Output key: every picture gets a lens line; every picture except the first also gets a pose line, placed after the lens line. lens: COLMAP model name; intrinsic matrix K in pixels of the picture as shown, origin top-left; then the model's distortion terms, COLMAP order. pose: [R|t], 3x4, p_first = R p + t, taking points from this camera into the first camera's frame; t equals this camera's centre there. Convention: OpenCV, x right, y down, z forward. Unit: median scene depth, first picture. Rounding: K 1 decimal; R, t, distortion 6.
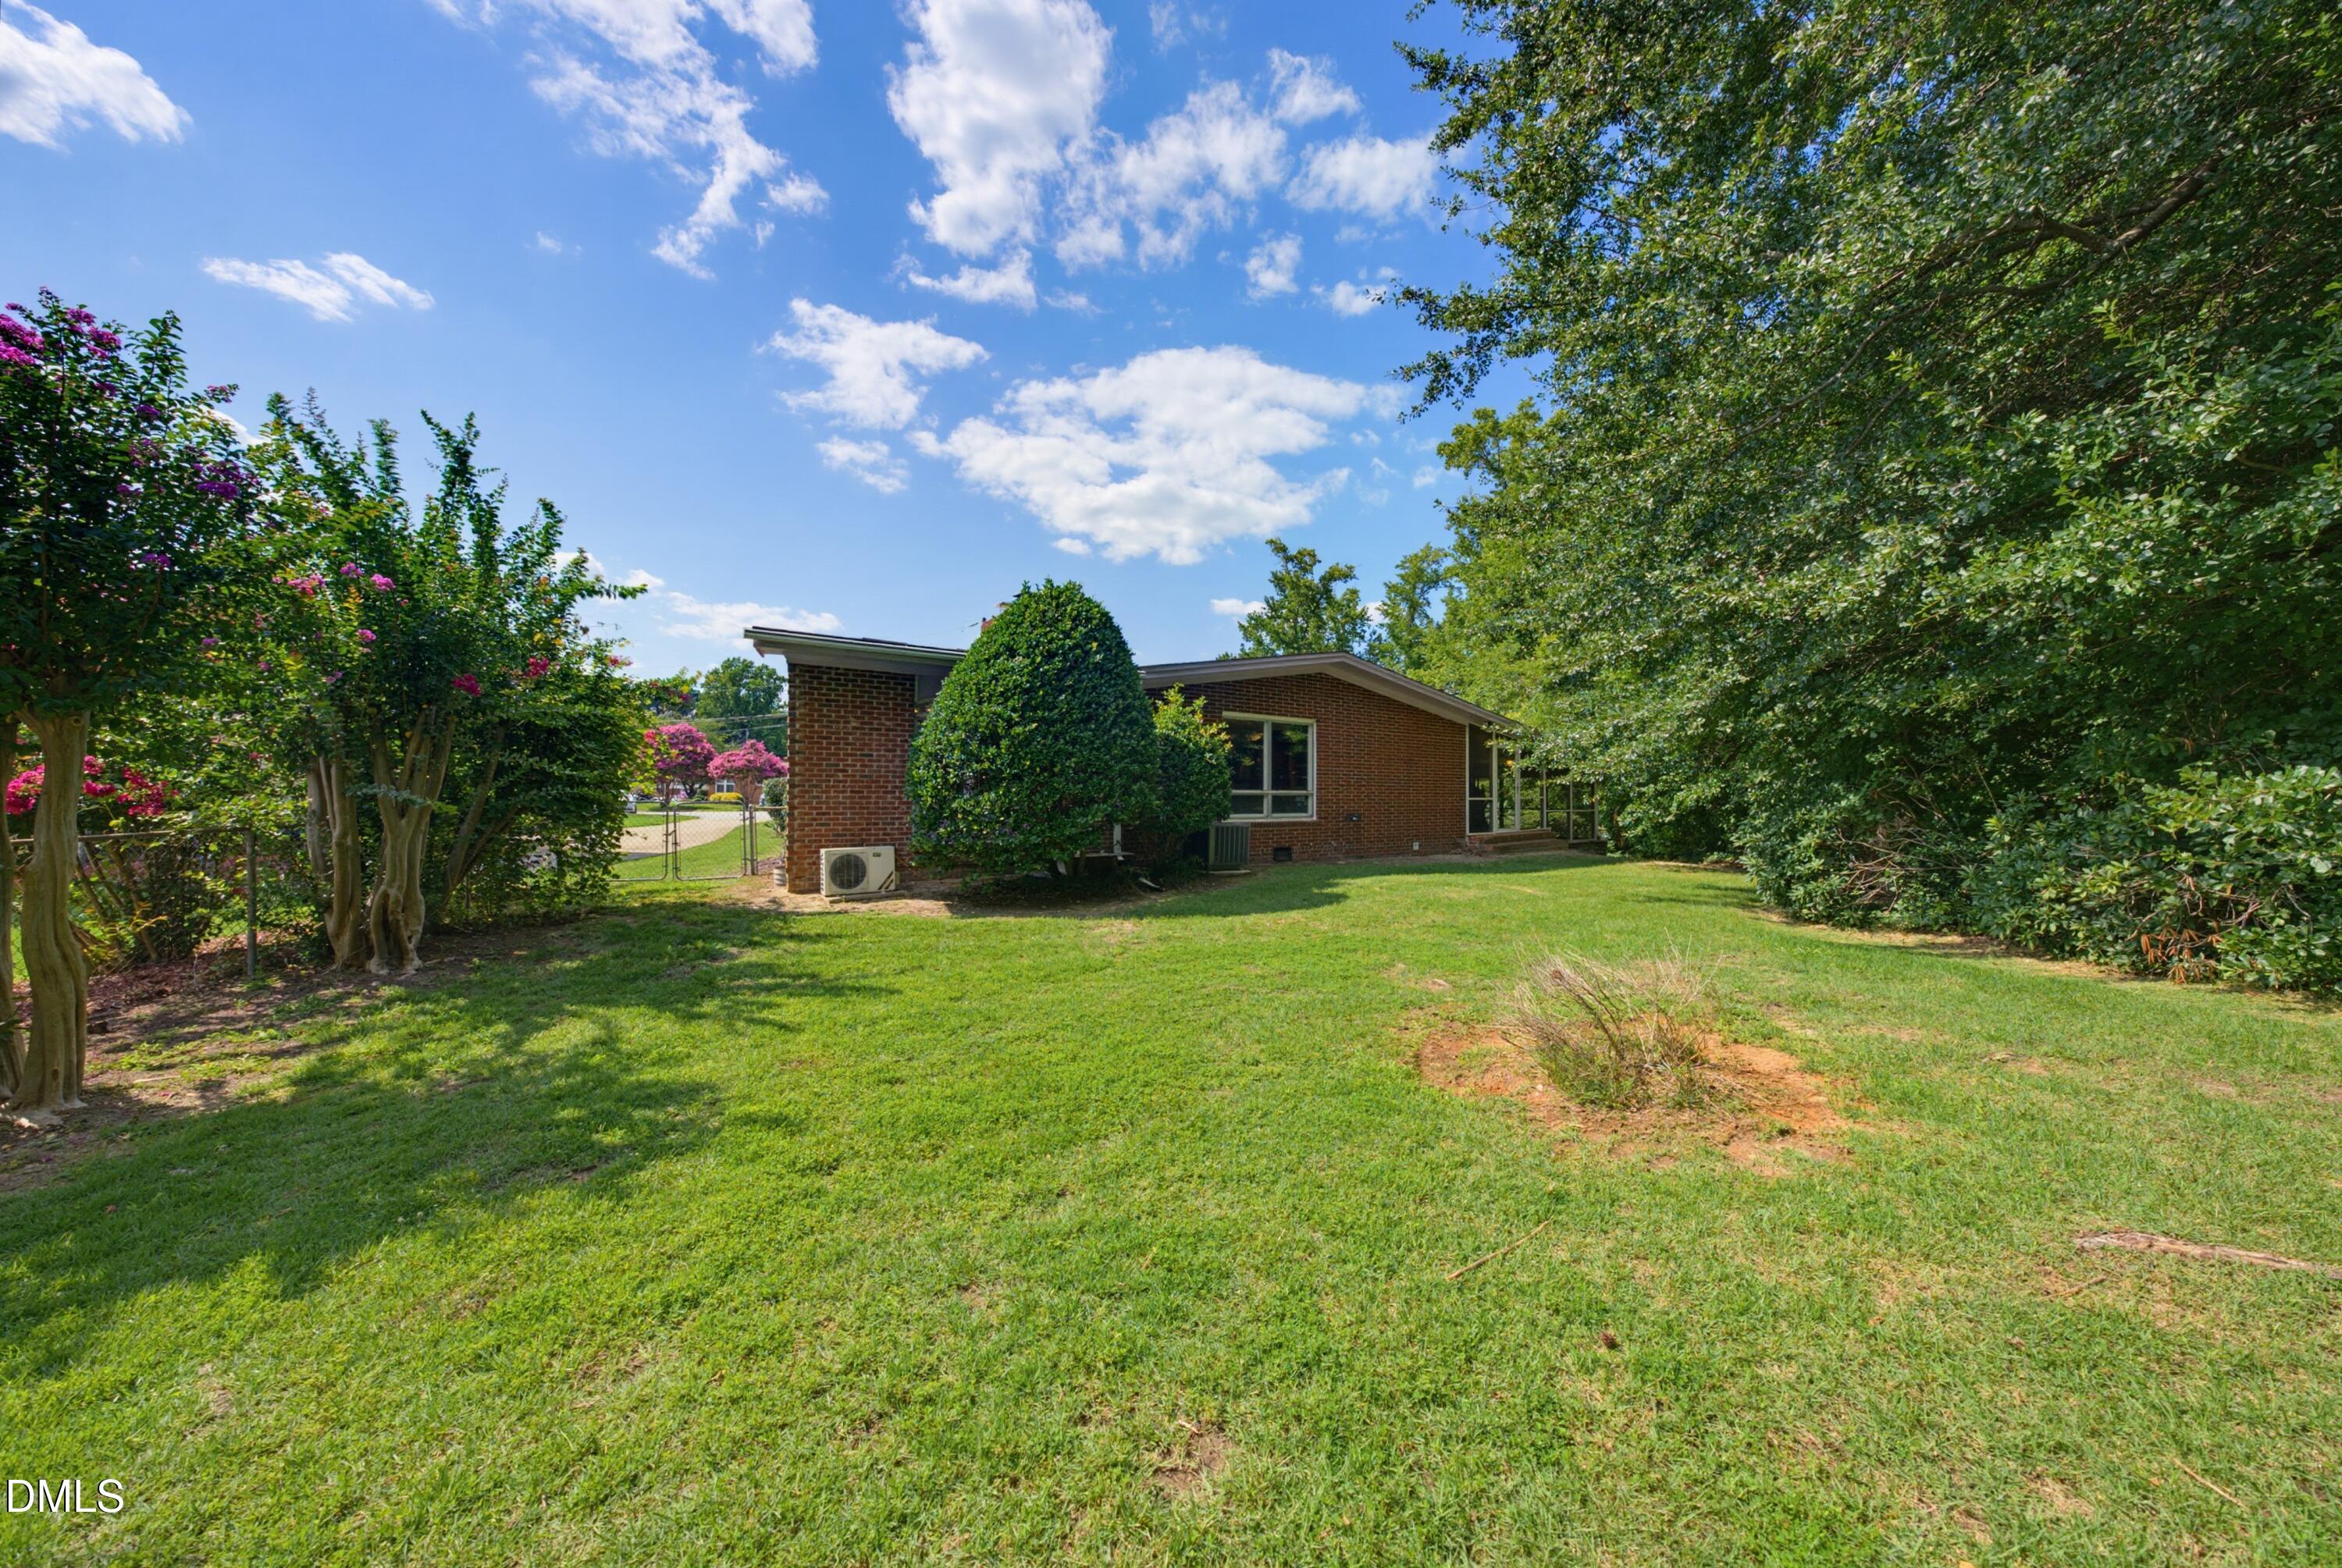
lens RADIAL K [[813.0, 0, 1170.7], [0, 813.0, 852.9], [0, 0, 1]] dist [-0.001331, 0.000088]
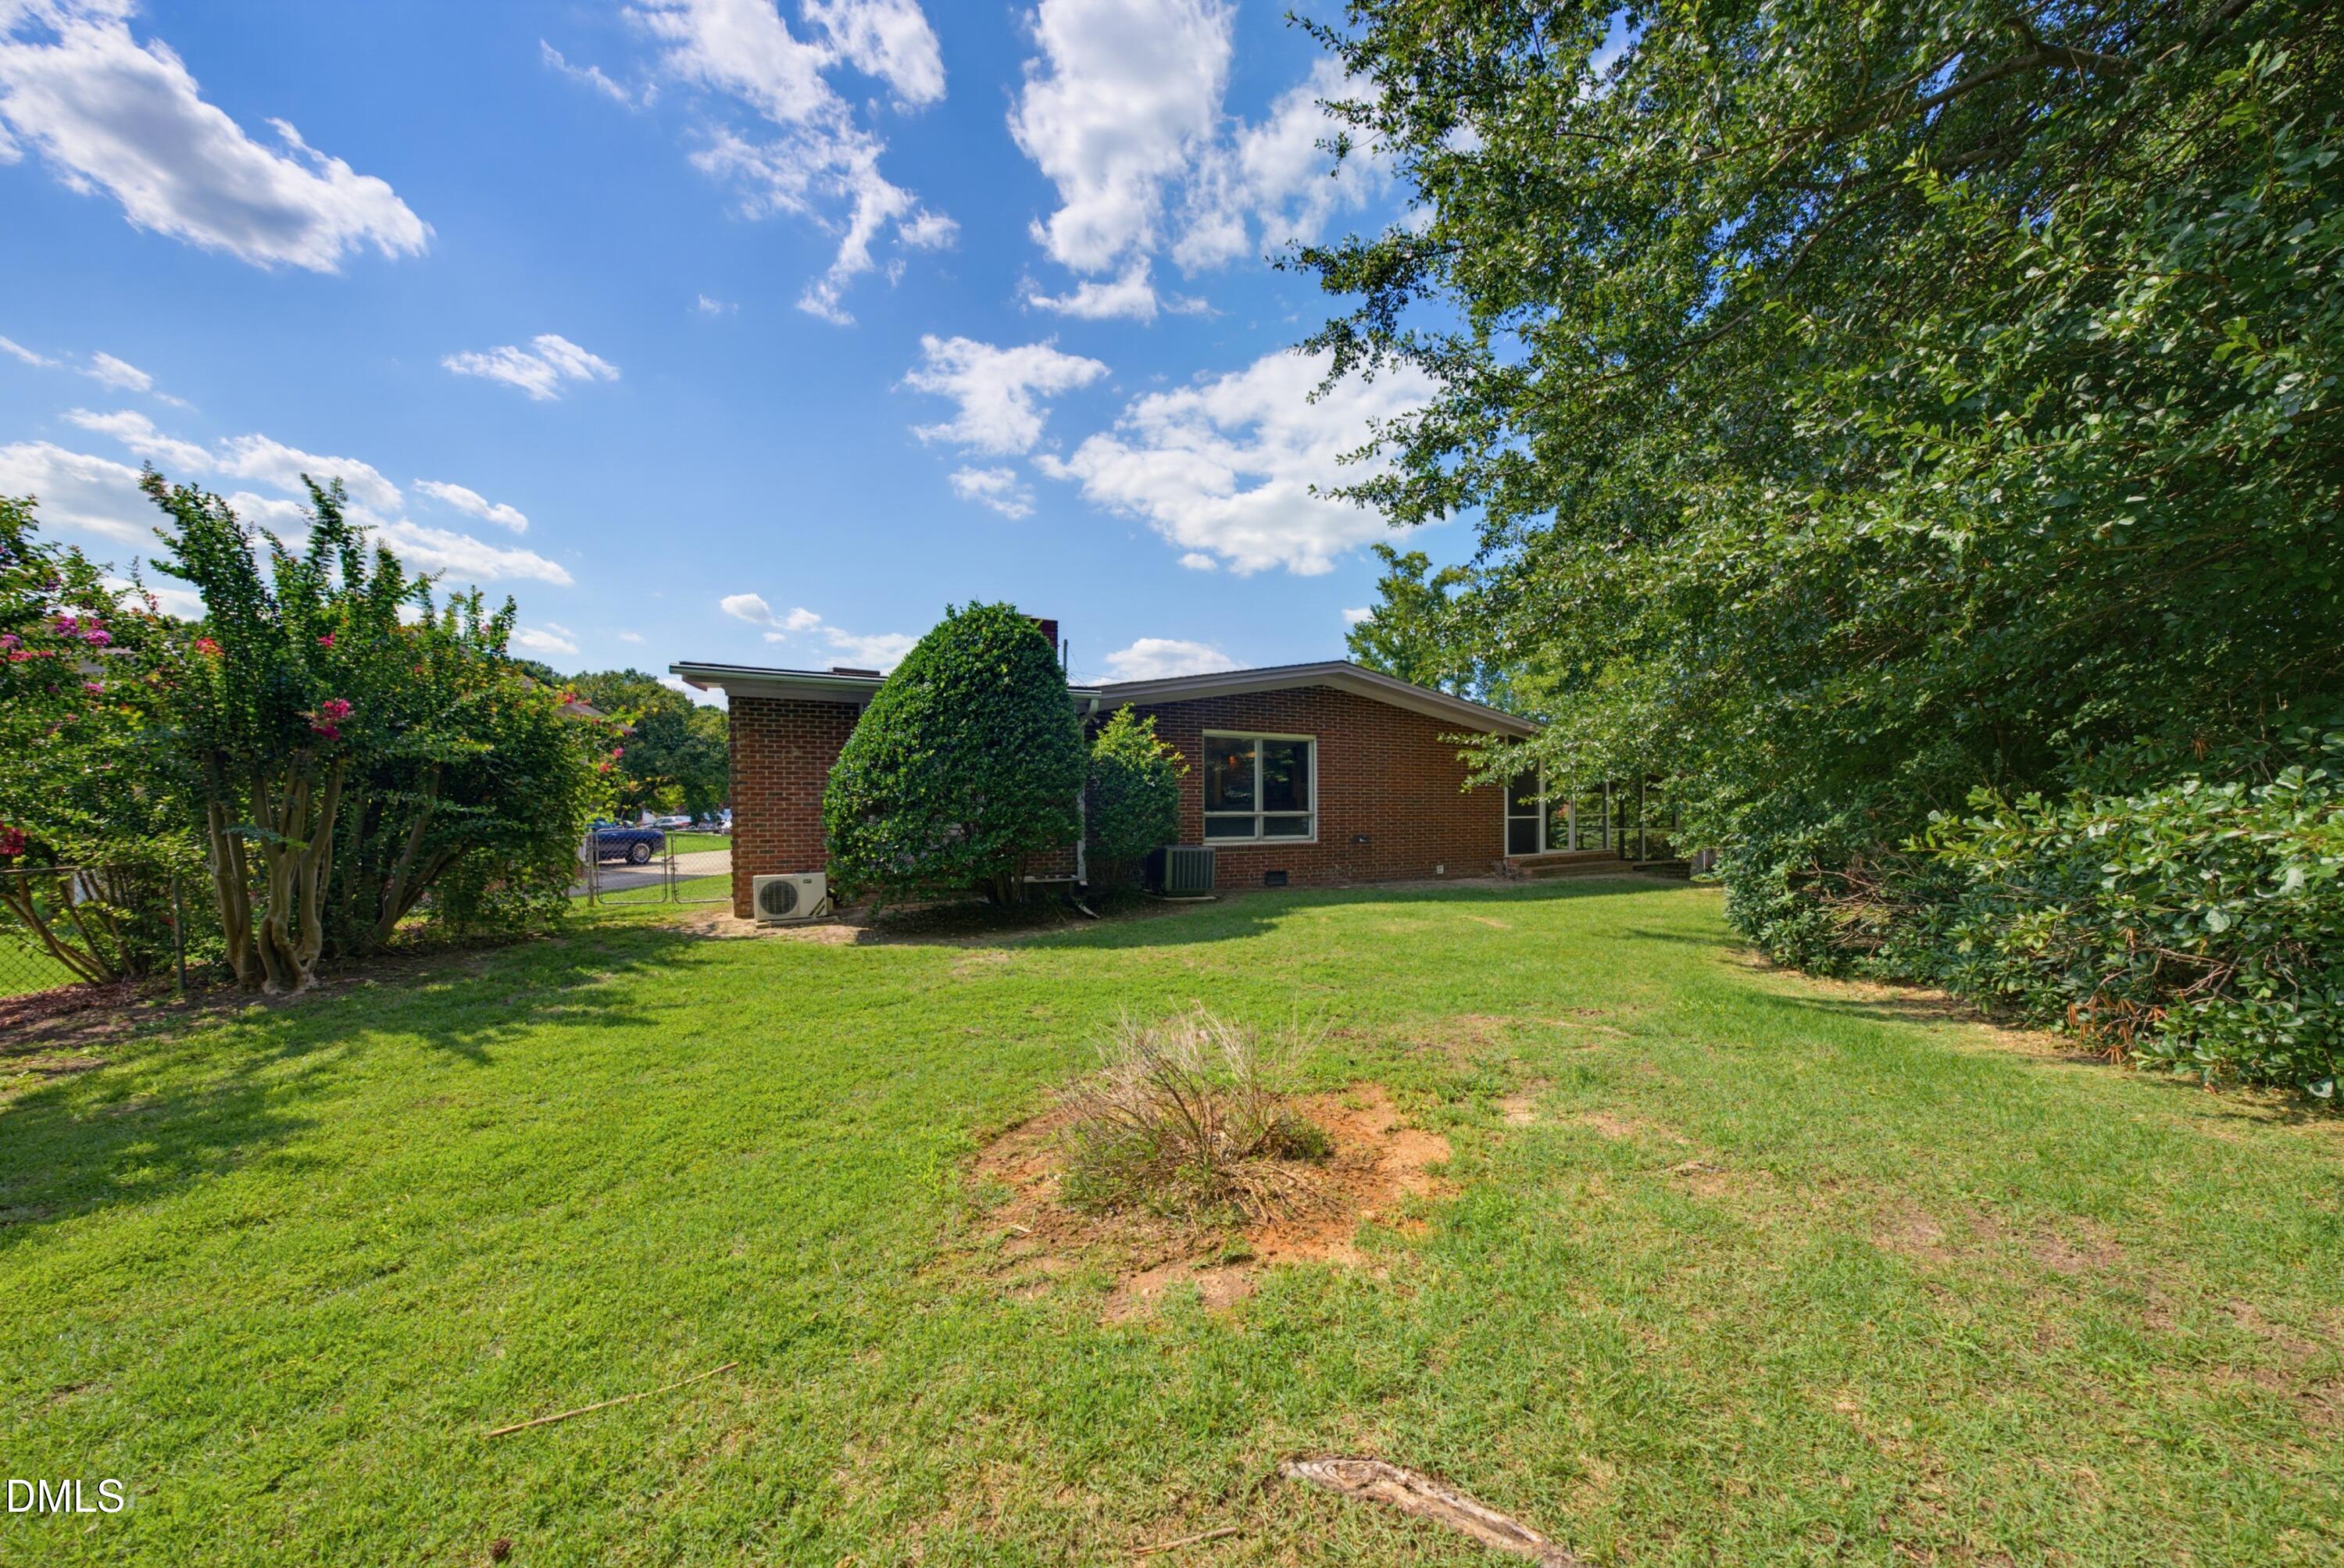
lens RADIAL K [[813.1, 0, 1173.6], [0, 813.1, 895.3], [0, 0, 1]] dist [0.010519, -0.008382]
pose [[0.986563, 0.005398, -0.163295, 0.175912], [-0.000249, 0.999502, 0.031540, -0.008869], [0.163384, -0.031076, 0.986073, 0.042512]]
